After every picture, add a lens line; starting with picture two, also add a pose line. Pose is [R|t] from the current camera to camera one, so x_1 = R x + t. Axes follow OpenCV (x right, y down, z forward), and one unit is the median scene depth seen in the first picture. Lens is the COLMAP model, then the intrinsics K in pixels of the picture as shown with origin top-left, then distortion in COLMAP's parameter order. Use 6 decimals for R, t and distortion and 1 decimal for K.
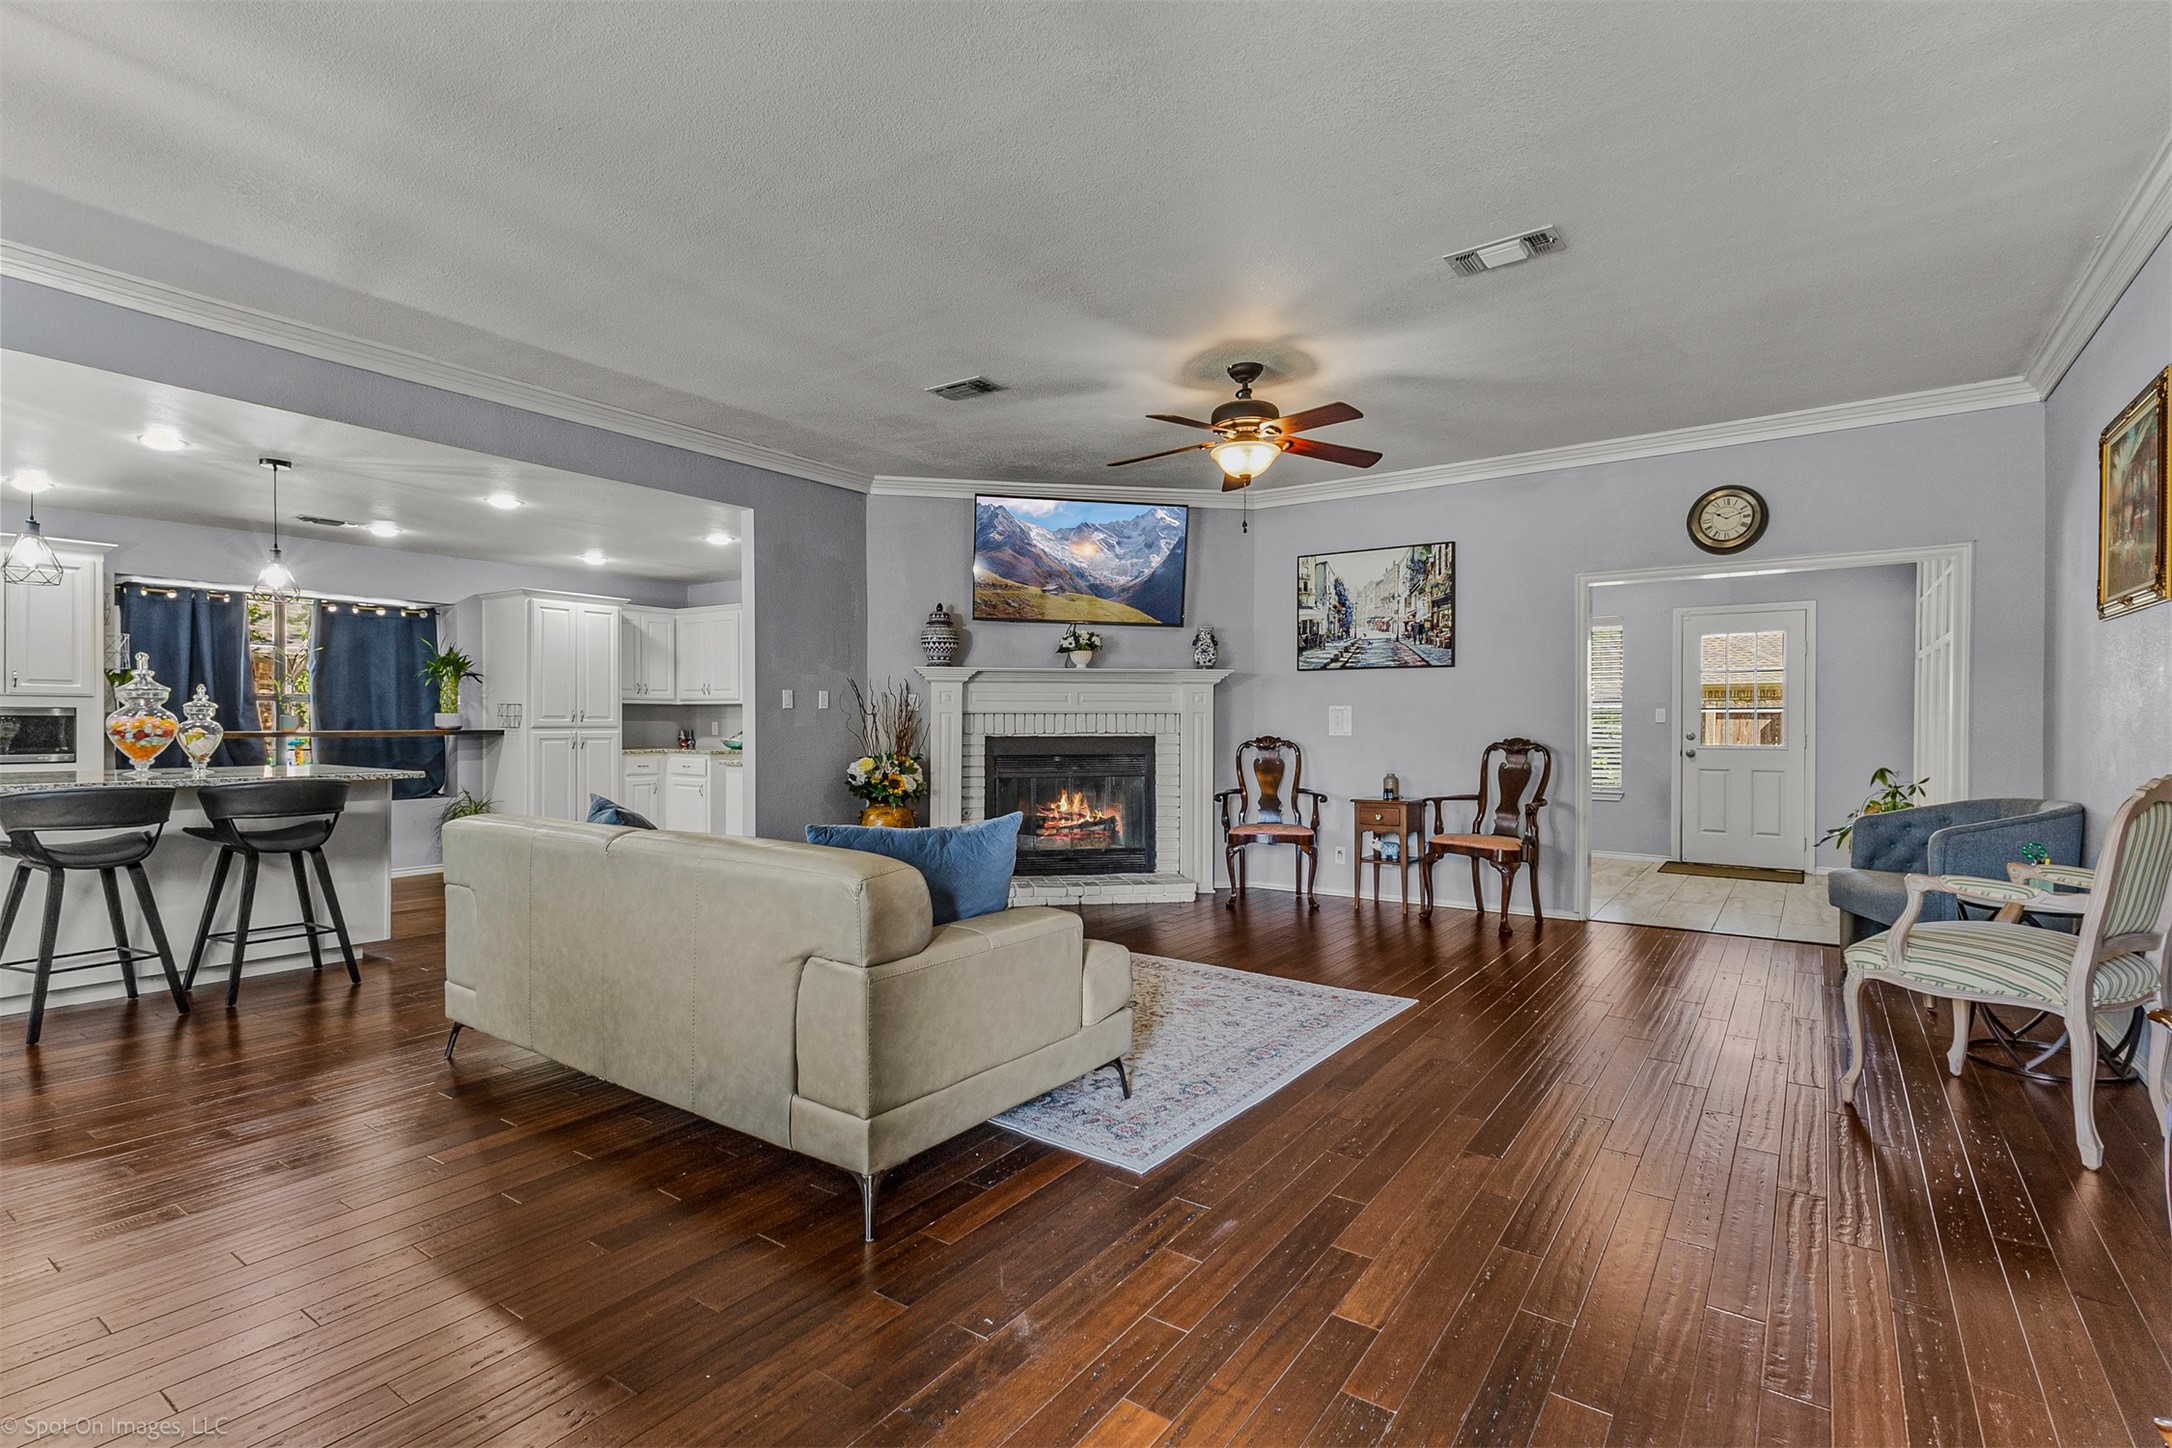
lens RADIAL K [[1017.3, 0, 1098.7], [0, 1017.3, 720.0], [0, 0, 1]] dist [0.017245, 0.000374]
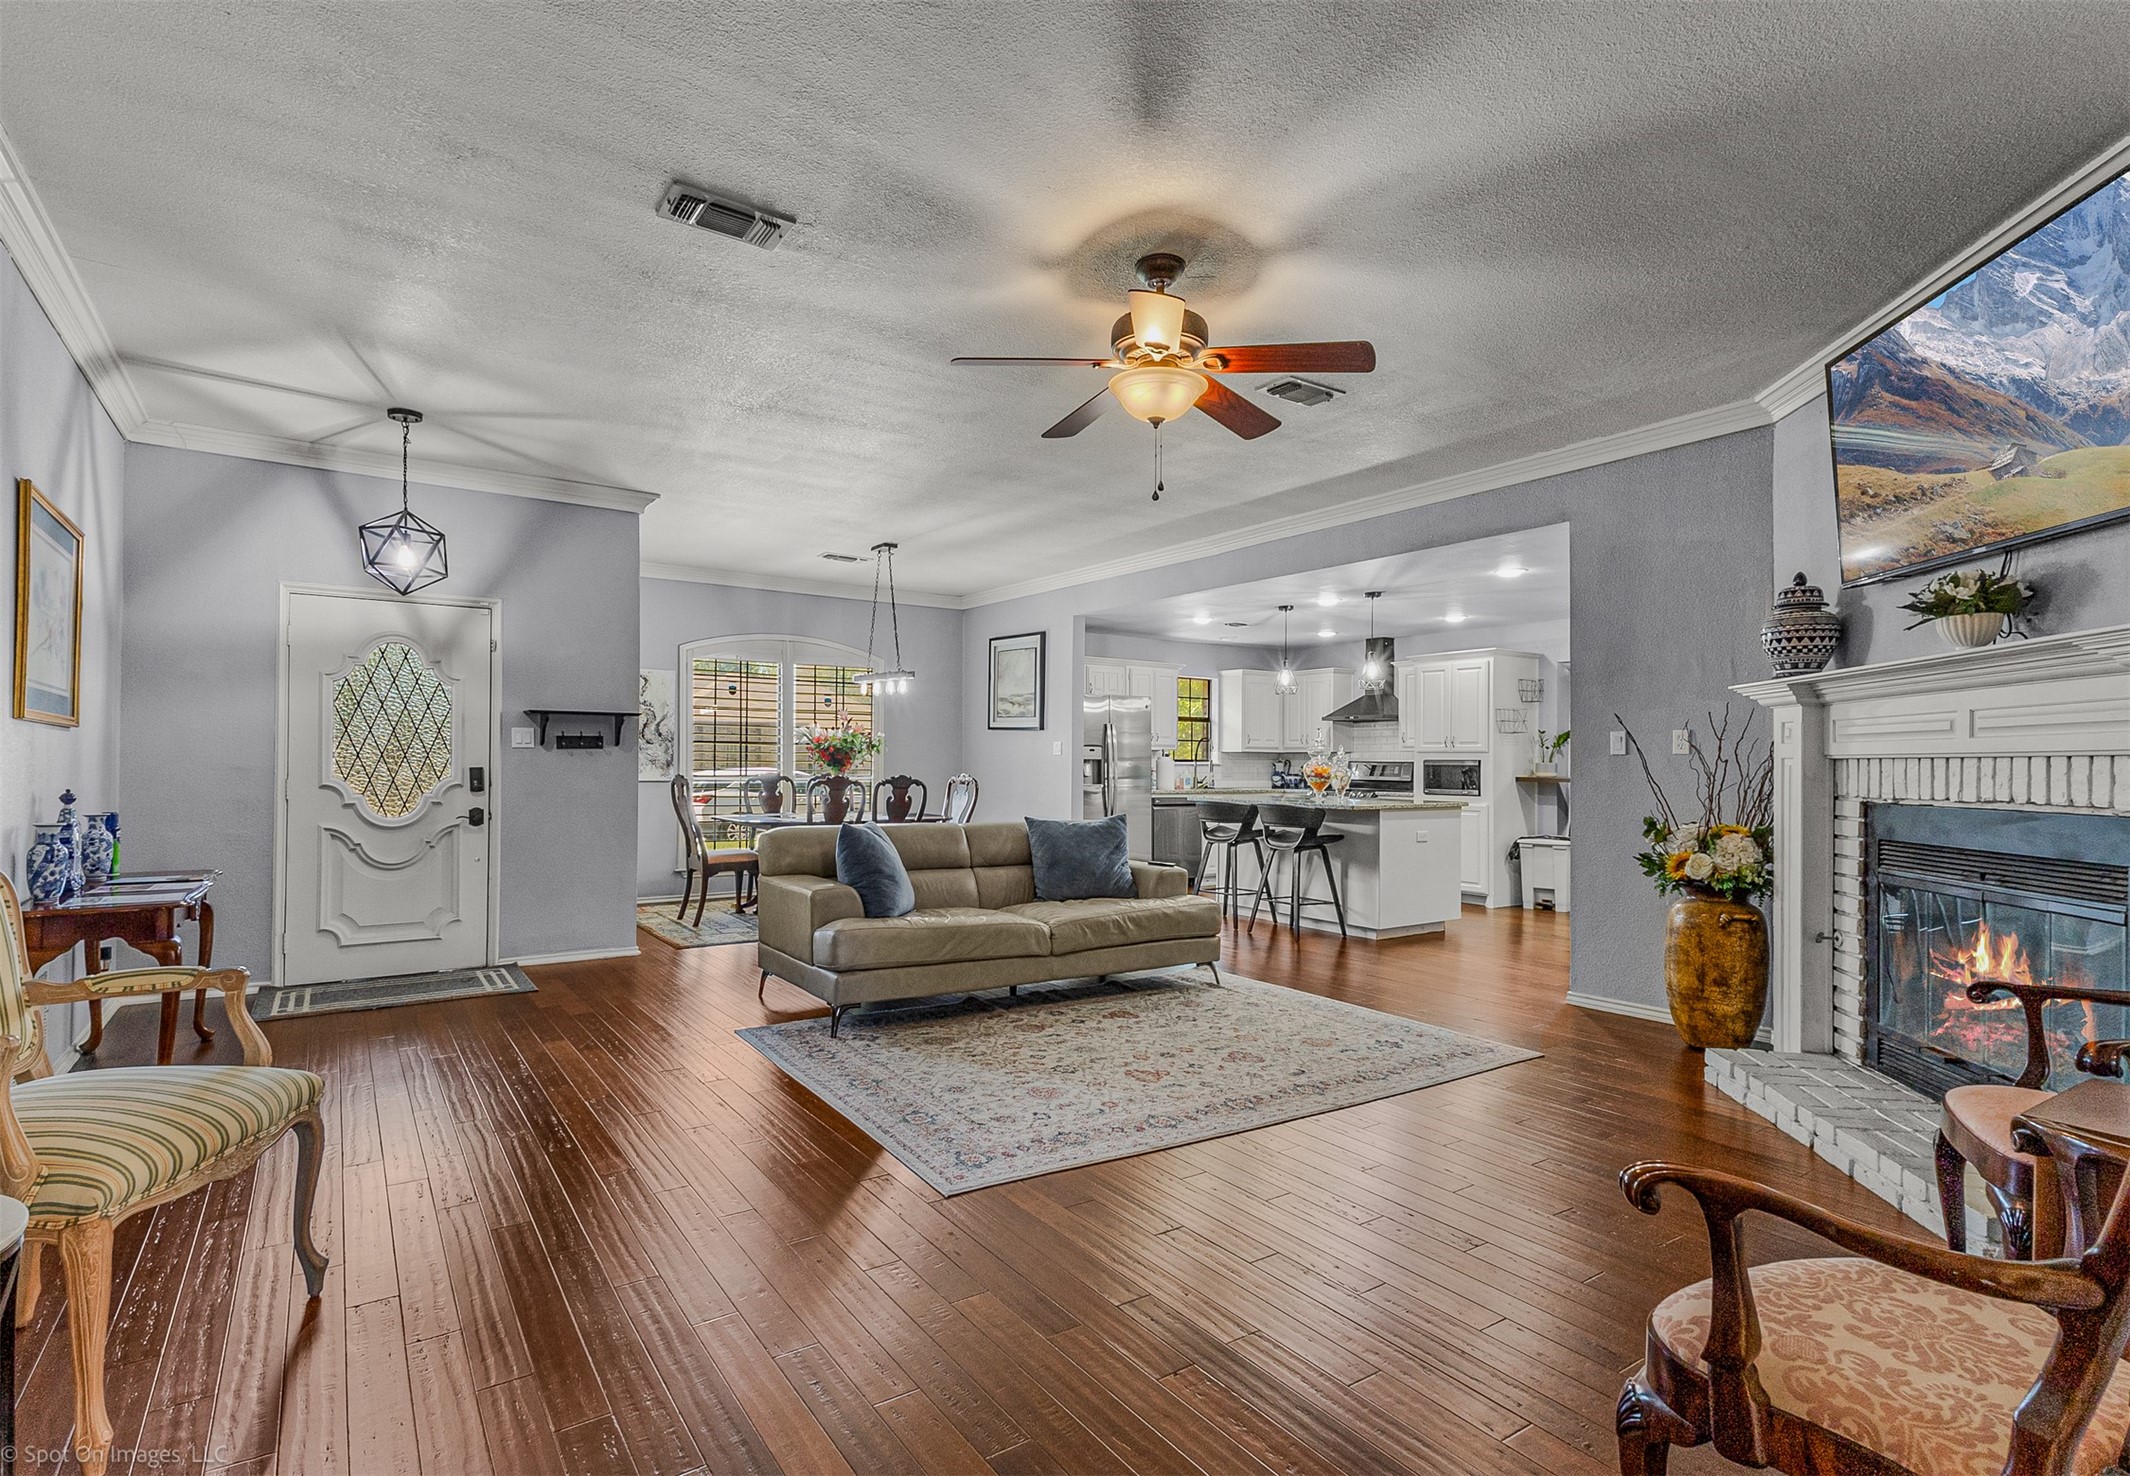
lens RADIAL K [[1053.6, 0, 1063.6], [0, 1053.6, 749.8], [0, 0, 1]] dist [-0.004917, -0.000392]
pose [[-0.345882, -0.016551, -0.938132, 0.655980], [-0.003789, 0.999861, -0.016243, -0.000162], [0.938270, -0.002064, -0.345896, 0.925292]]
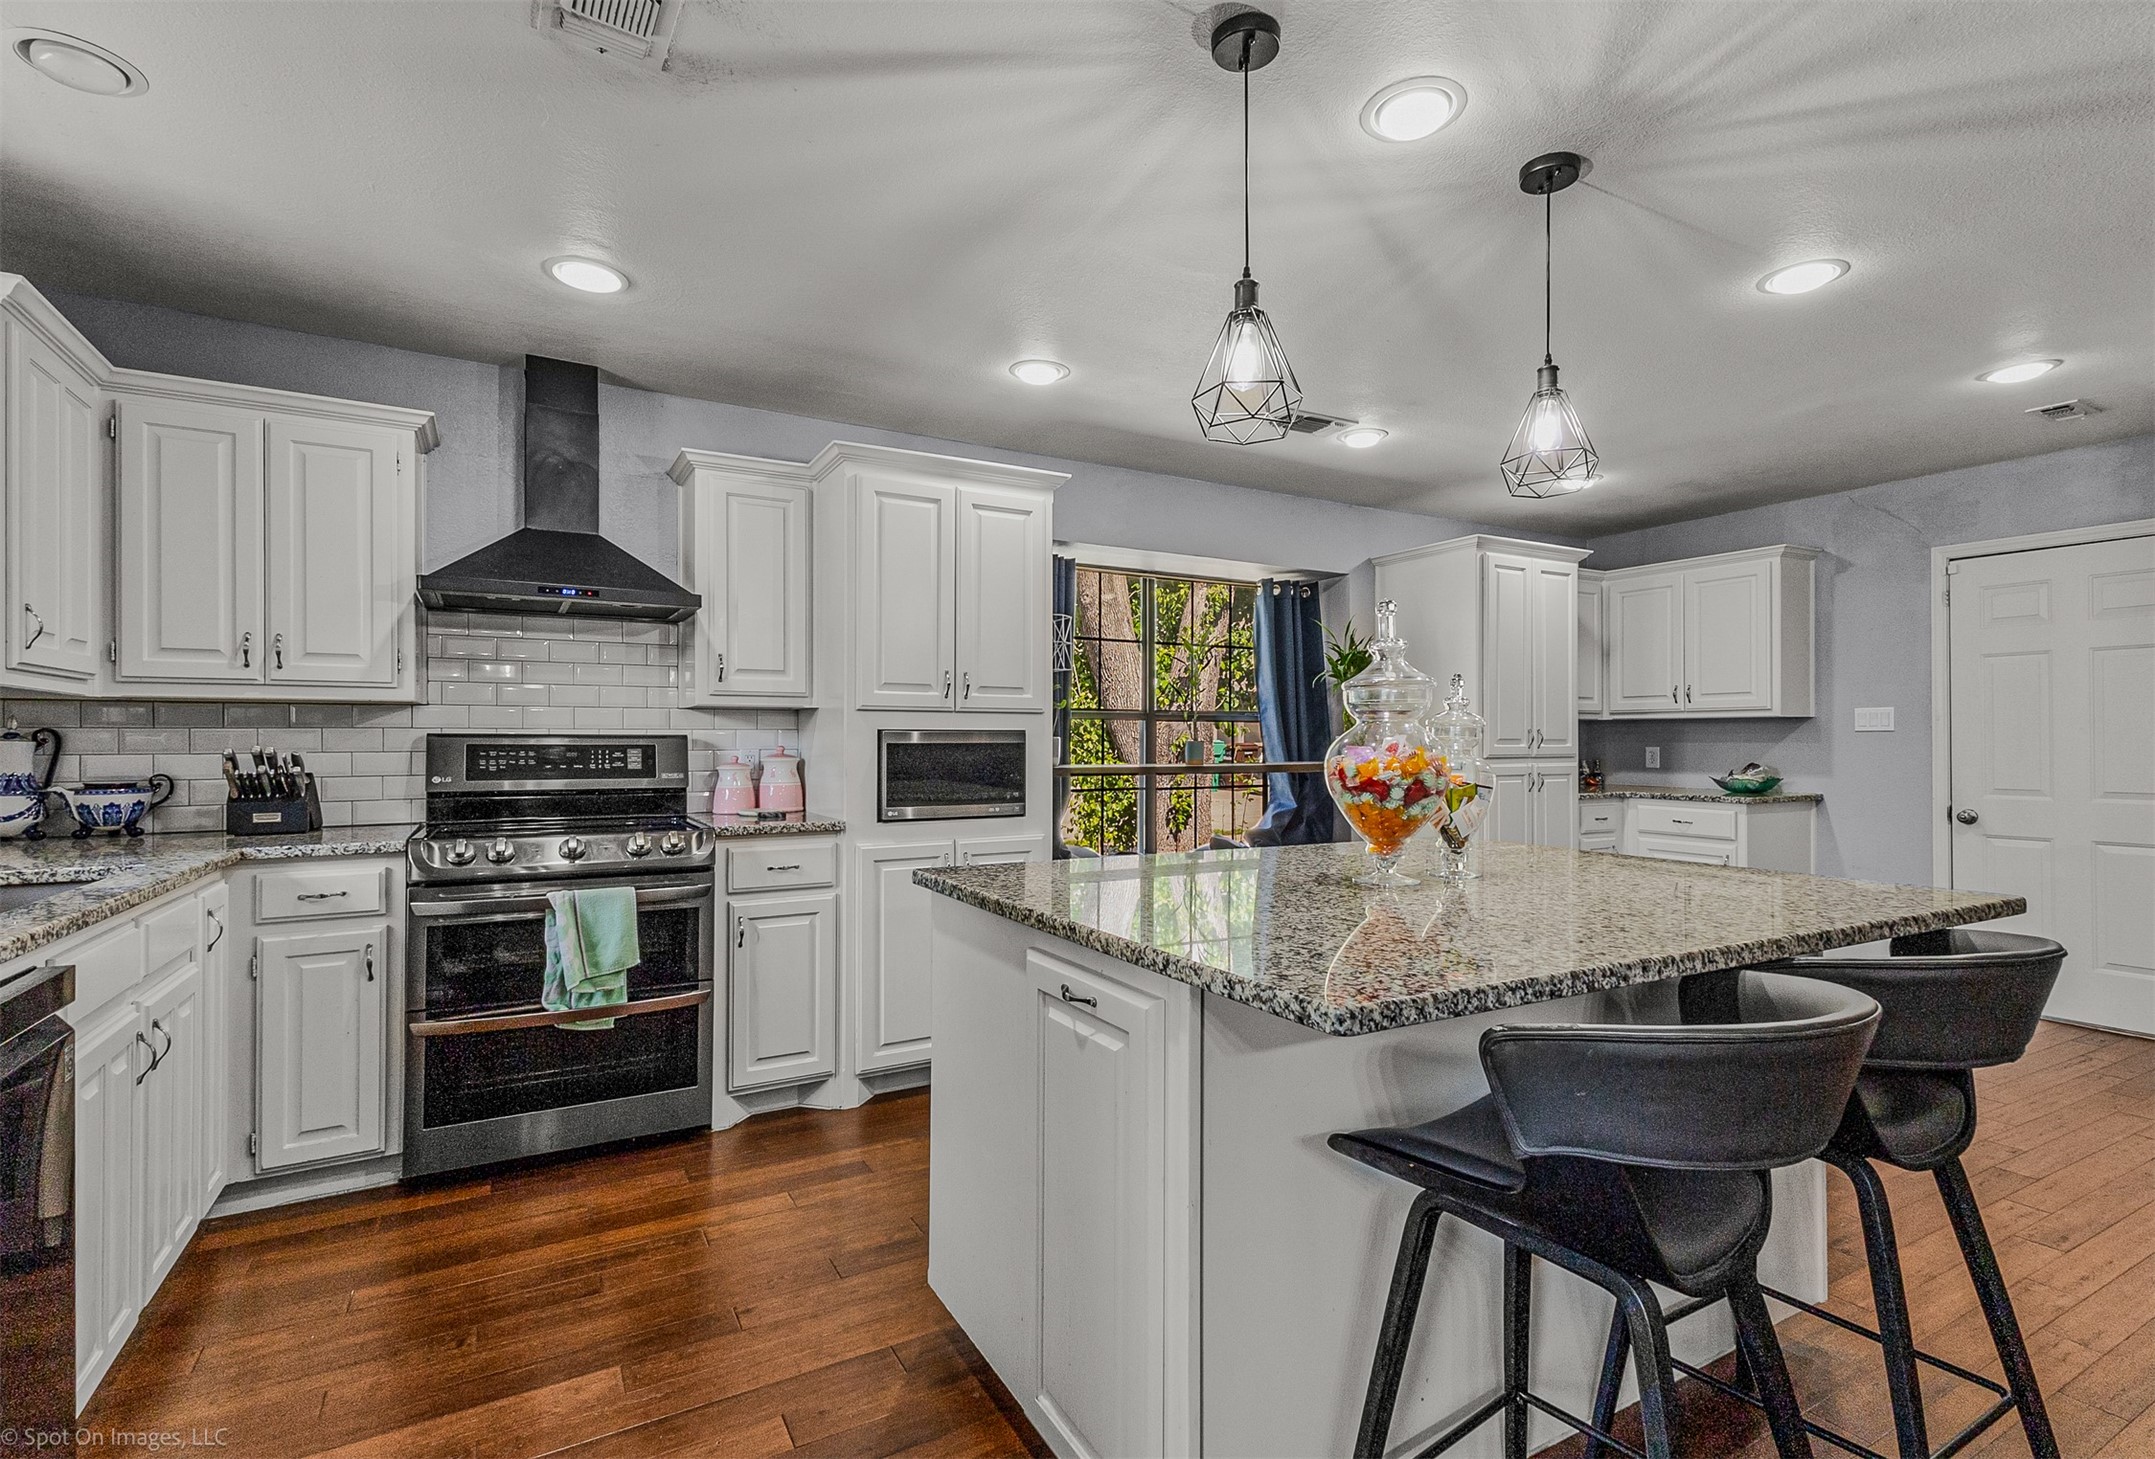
lens RADIAL K [[1009.3, 0, 1072.5], [0, 1009.3, 732.7], [0, 0, 1]] dist [0.017245, 0.000374]
pose [[0.900409, -0.008042, -0.434970, -0.663956], [0.004862, 0.999953, -0.008424, -0.005303], [0.435017, 0.005470, 0.900406, 0.432448]]
